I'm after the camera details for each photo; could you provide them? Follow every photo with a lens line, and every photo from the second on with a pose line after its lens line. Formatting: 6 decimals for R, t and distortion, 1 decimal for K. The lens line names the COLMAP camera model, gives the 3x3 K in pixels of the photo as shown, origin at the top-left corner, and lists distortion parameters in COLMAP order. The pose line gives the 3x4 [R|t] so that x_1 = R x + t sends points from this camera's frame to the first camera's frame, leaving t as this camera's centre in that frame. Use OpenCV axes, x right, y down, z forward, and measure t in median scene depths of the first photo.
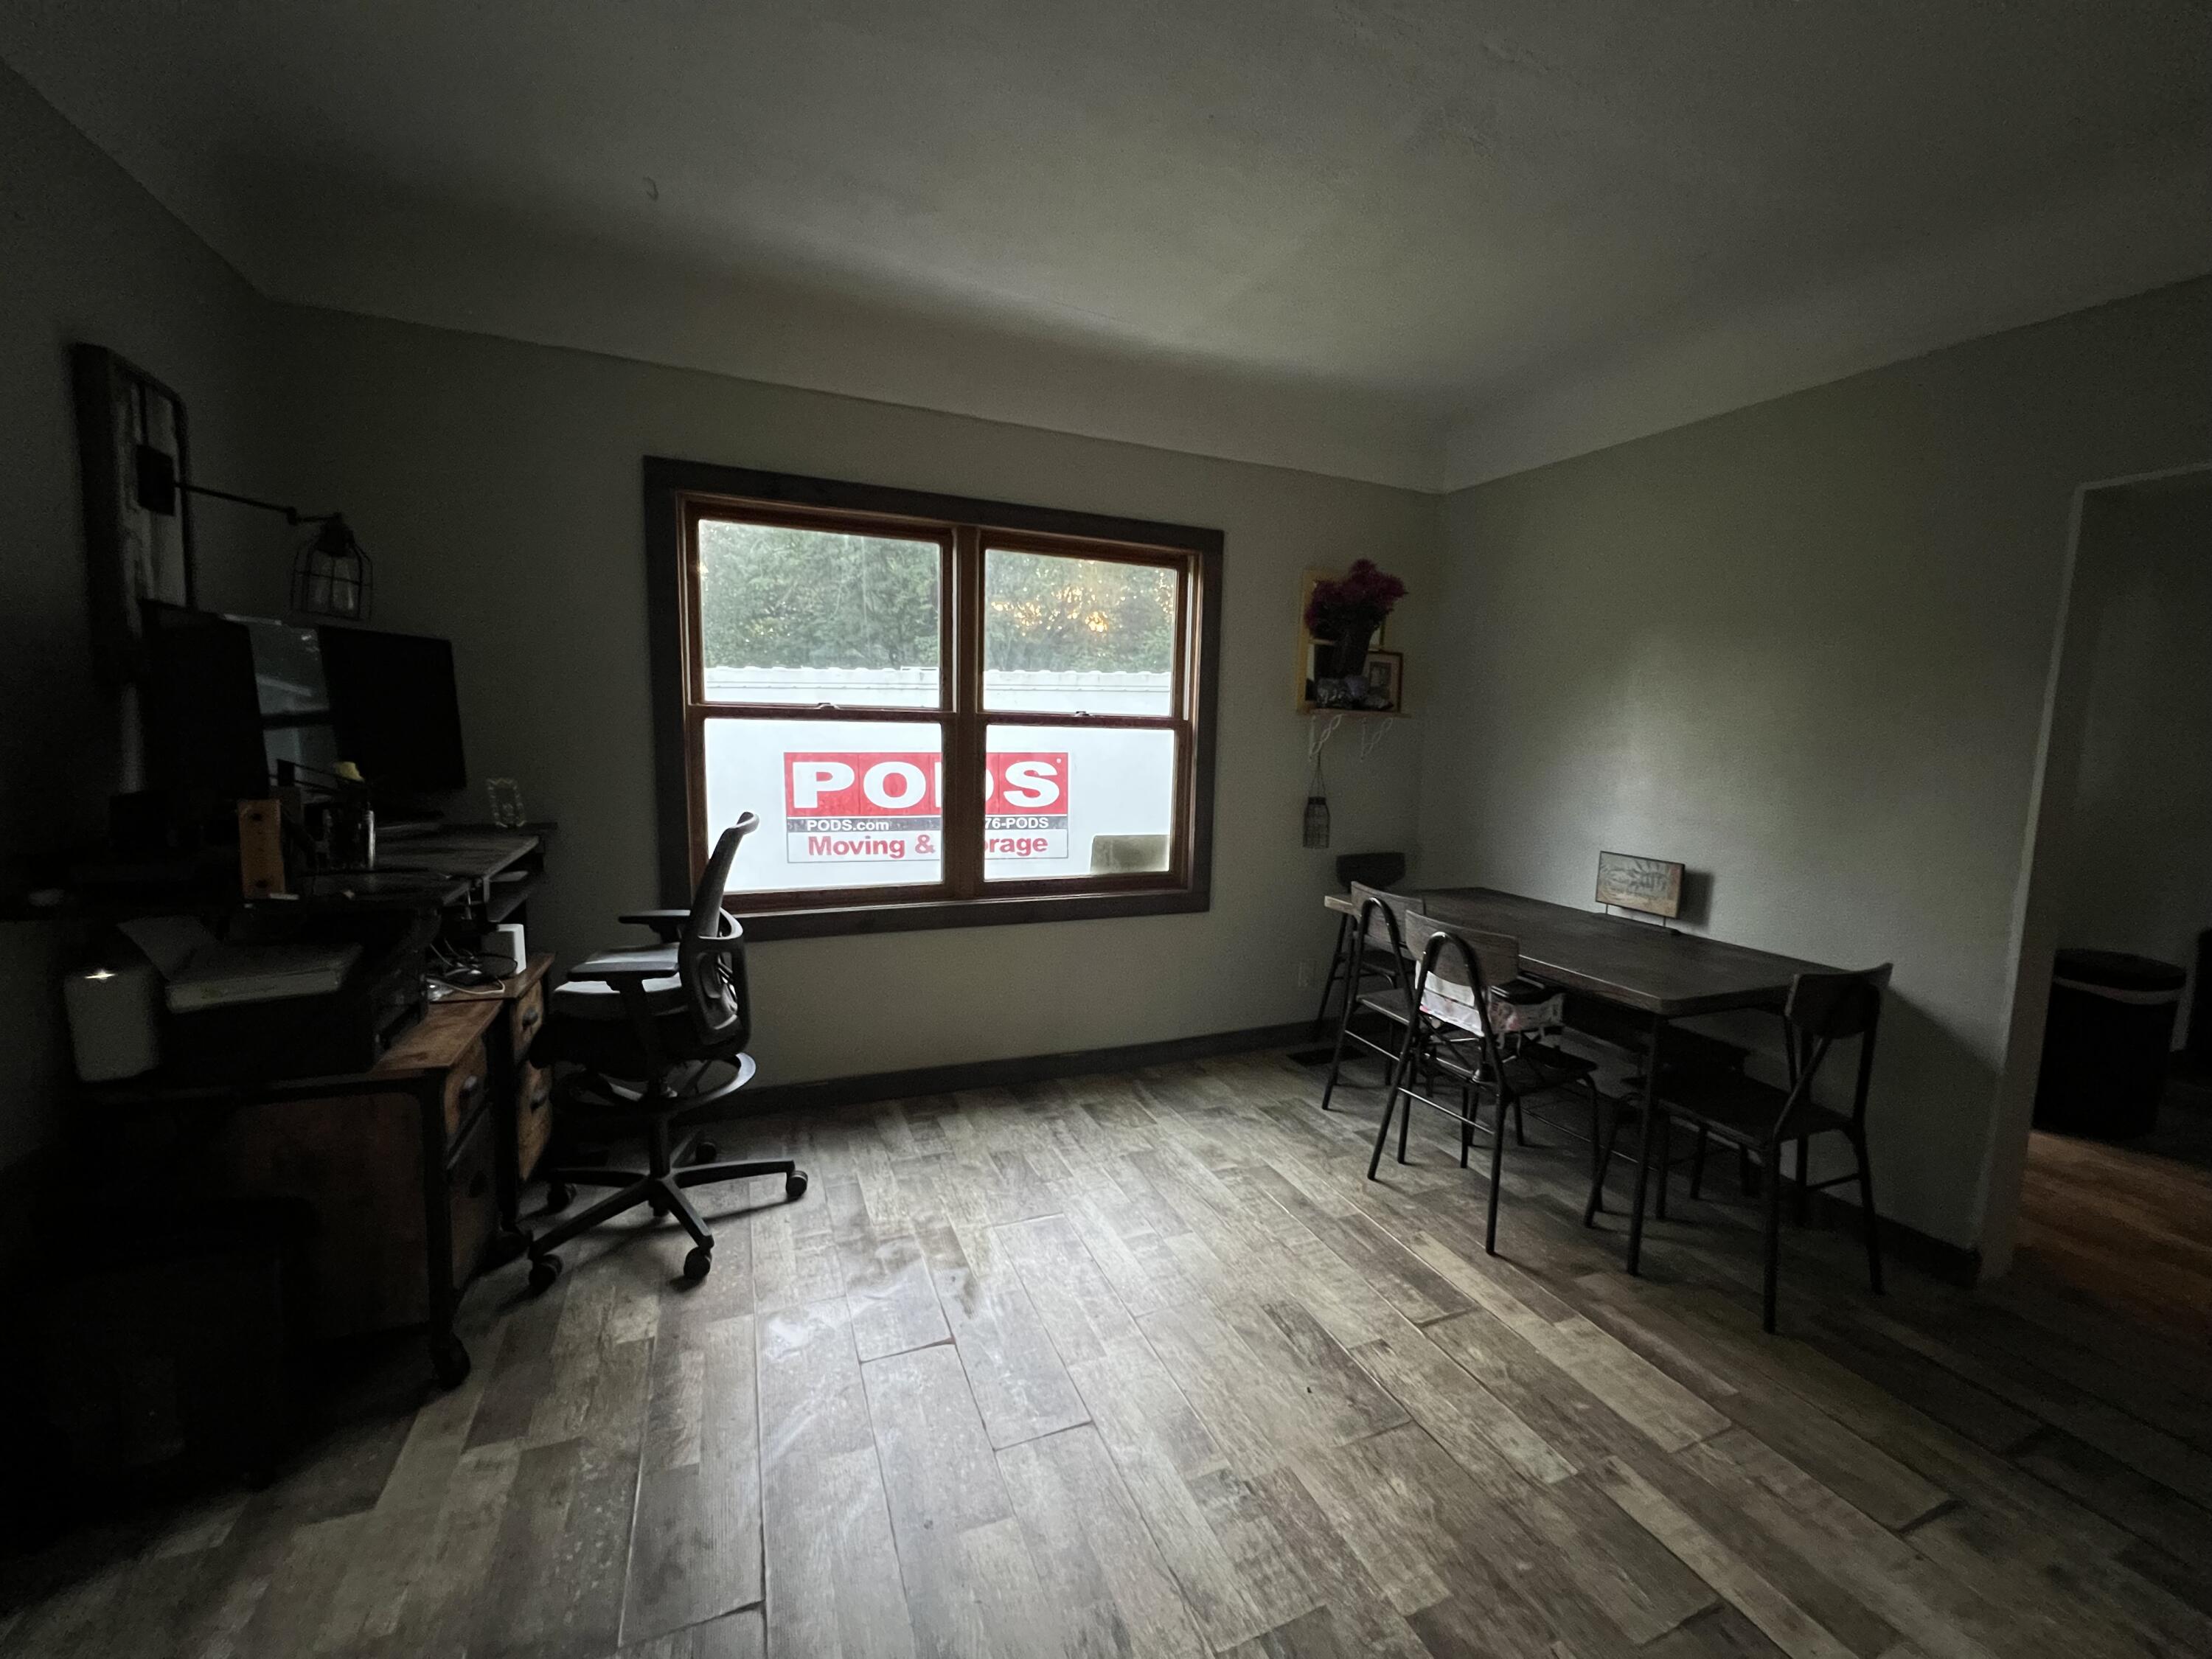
lens RADIAL K [[885.5, 0, 1108.9], [0, 885.5, 831.2], [0, 0, 1]] dist [-0.002107, 0.000563]
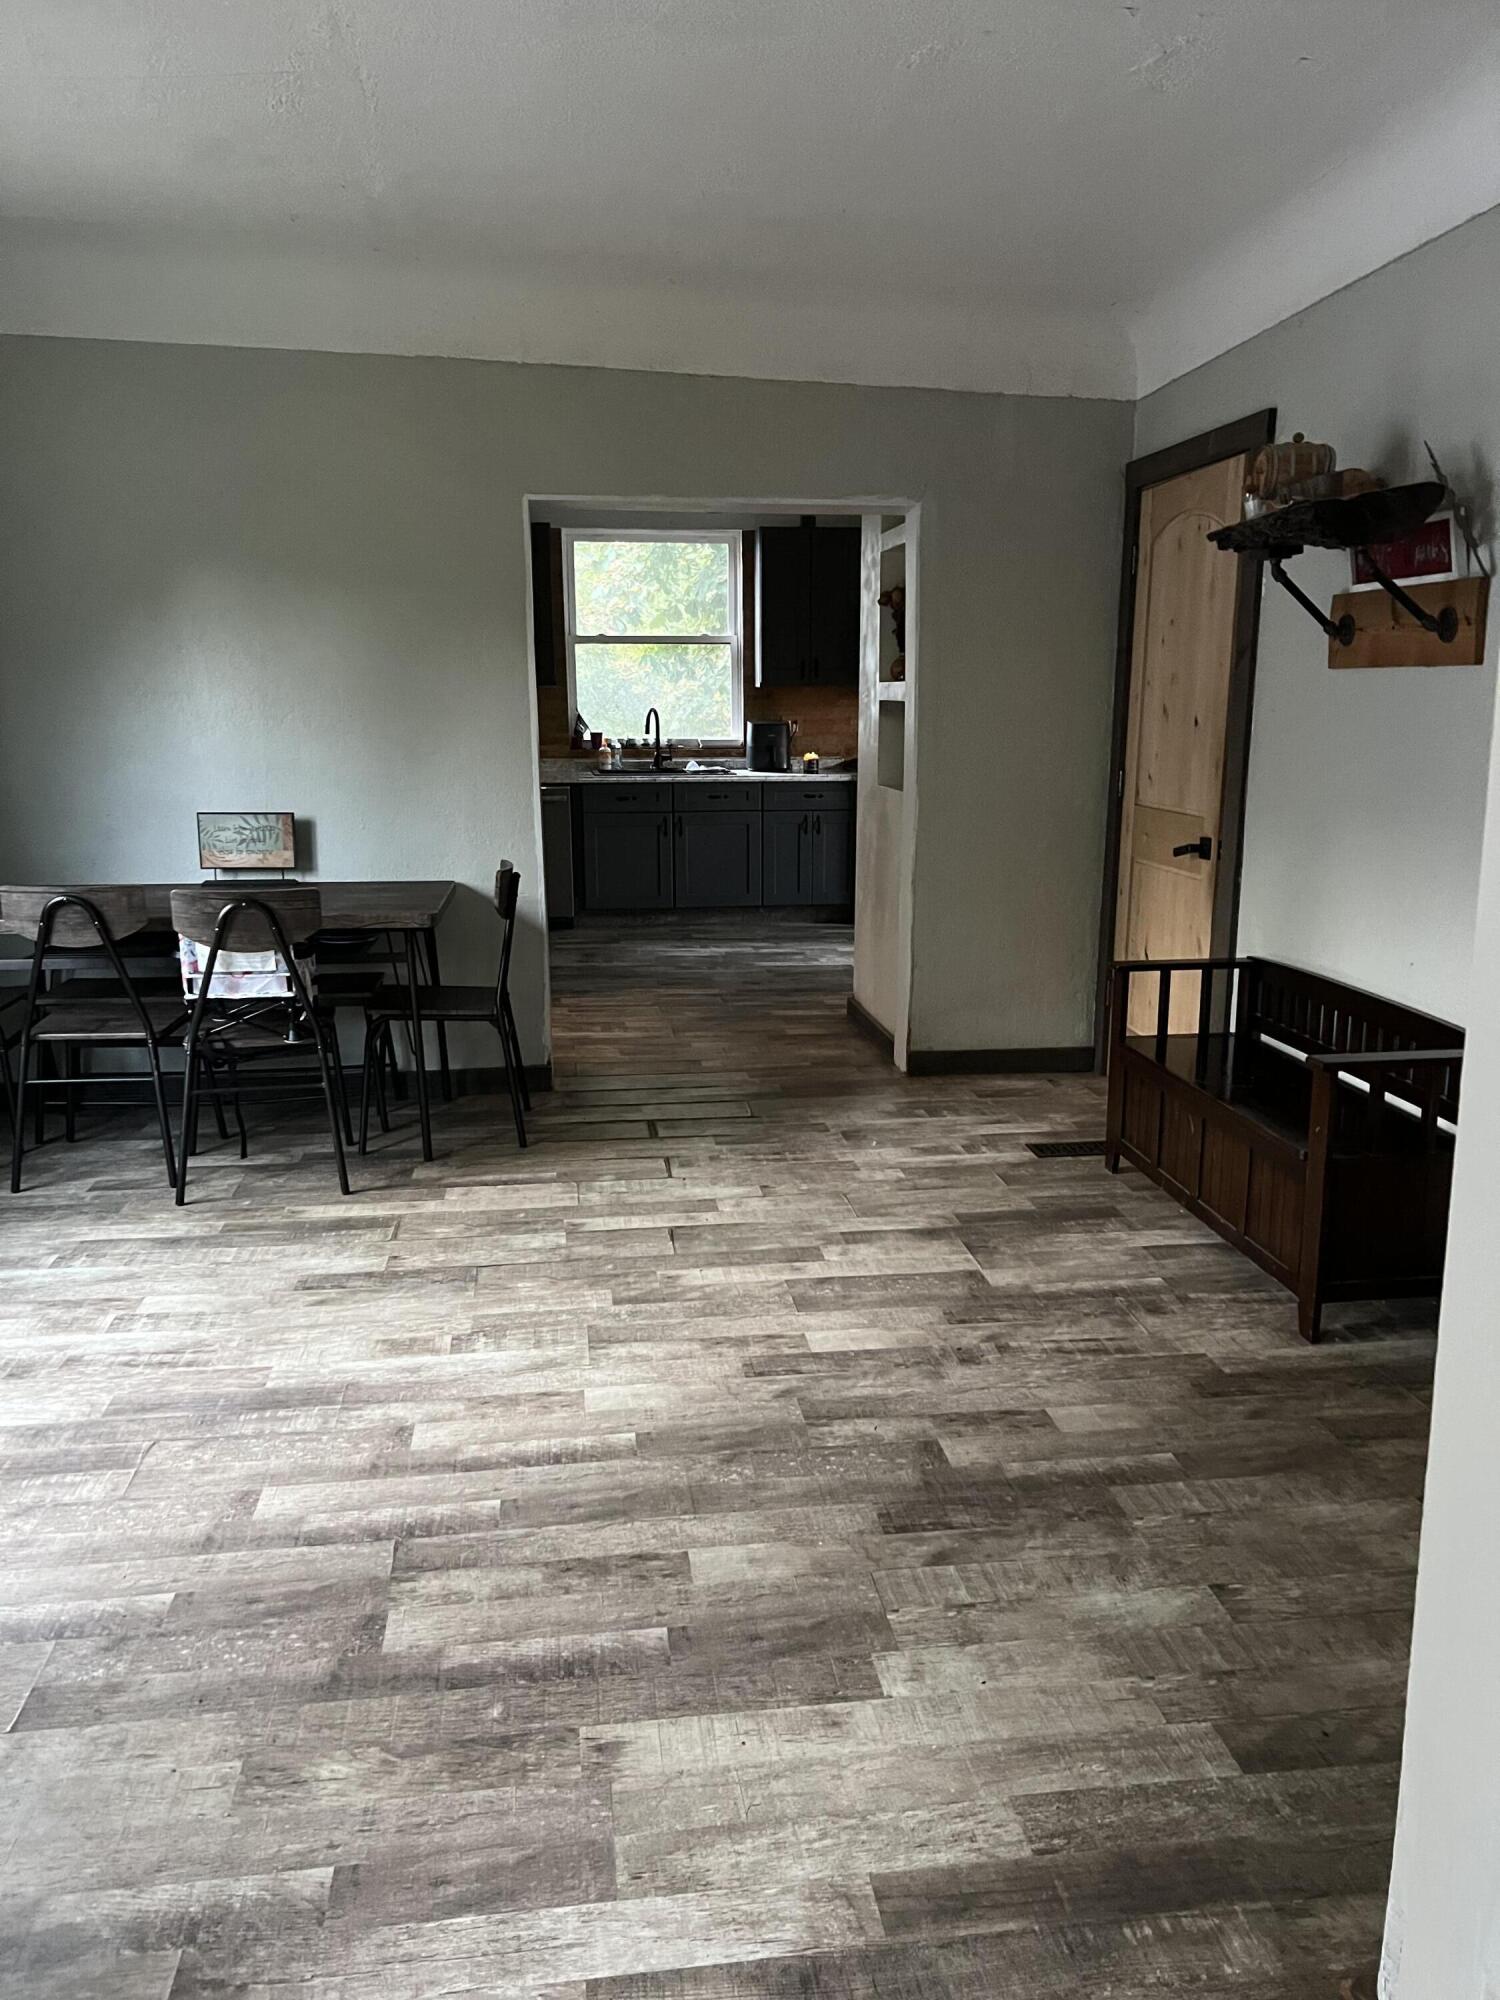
lens RADIAL K [[1542.7, 0, 750.0], [0, 1542.7, 1000.0], [0, 0, 1]] dist [0.071901, -0.000163]
pose [[0.258900, -0.211243, 0.942522, -1.088395], [0.118127, 0.975392, 0.186162, -0.026677], [-0.958654, 0.063140, 0.277482, 0.027619]]
